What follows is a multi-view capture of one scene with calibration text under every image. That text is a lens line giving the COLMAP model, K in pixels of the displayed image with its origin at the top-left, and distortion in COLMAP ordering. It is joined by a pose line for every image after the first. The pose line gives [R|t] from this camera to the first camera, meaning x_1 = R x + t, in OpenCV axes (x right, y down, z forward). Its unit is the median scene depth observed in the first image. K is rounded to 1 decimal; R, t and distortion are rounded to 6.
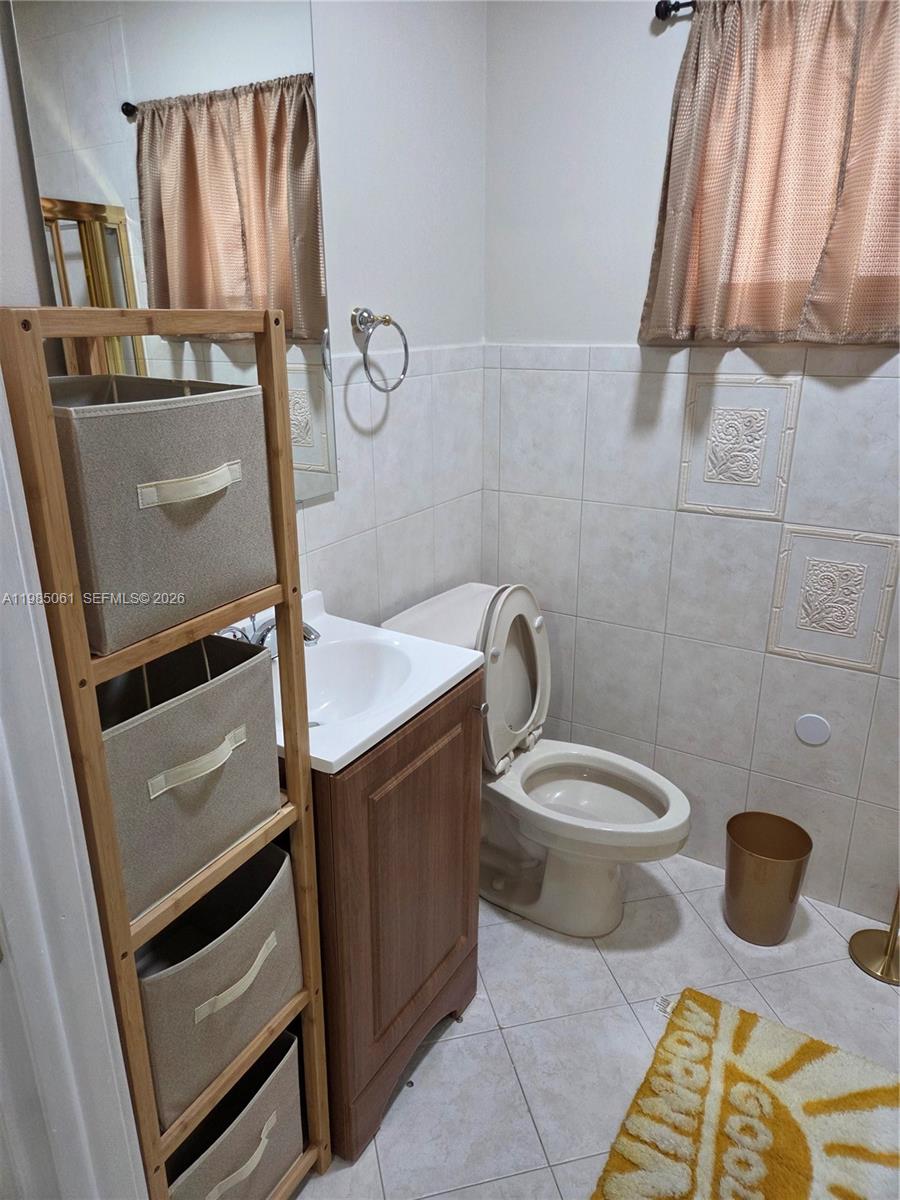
lens RADIAL K [[801.7, 0, 442.8], [0, 801.7, 586.5], [0, 0, 1]] dist [0.076770, -0.076973]
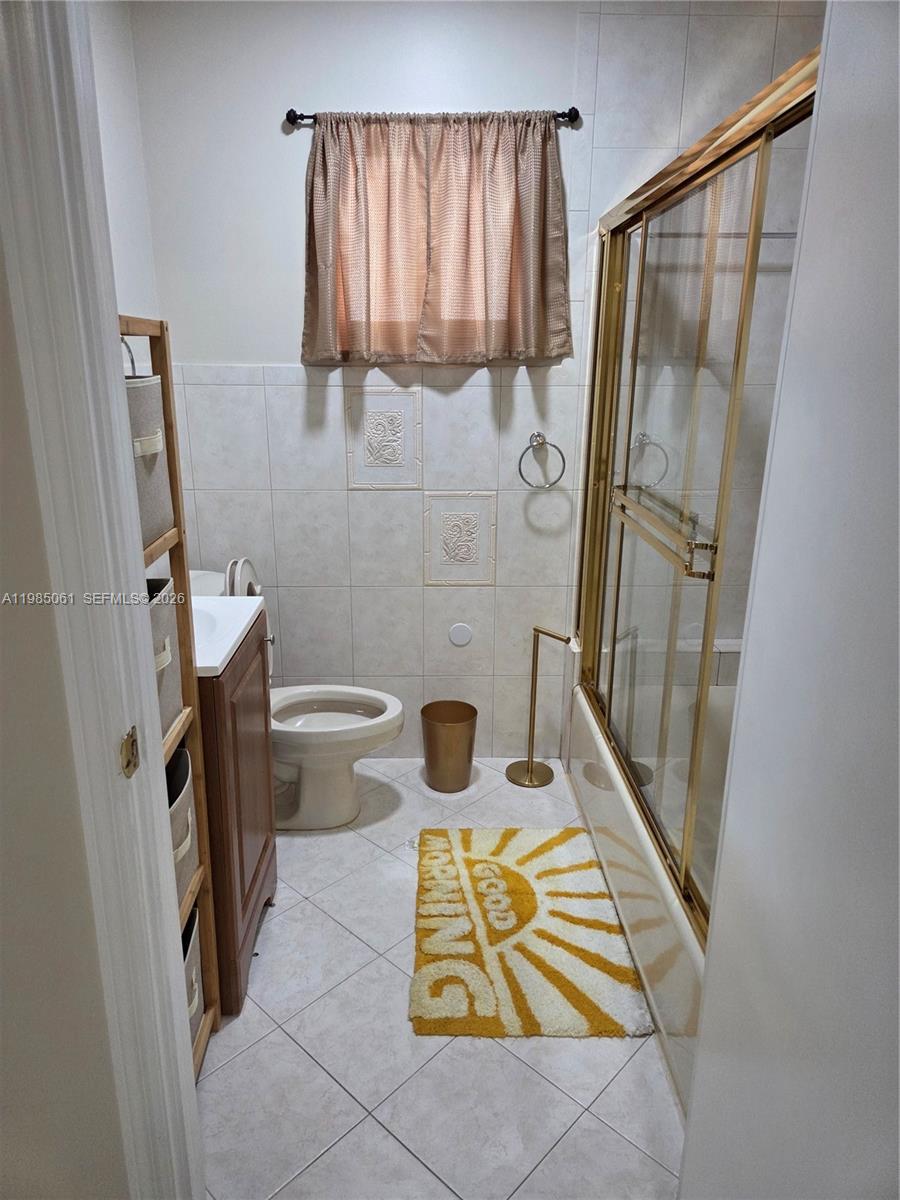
lens RADIAL K [[801.7, 0, 442.8], [0, 801.7, 586.5], [0, 0, 1]] dist [0.076770, -0.076973]
pose [[0.841708, -0.139407, 0.521626, -0.326322], [0.163664, 0.986516, -0.000441, 0.099144], [-0.514531, 0.085743, 0.853174, -0.210280]]
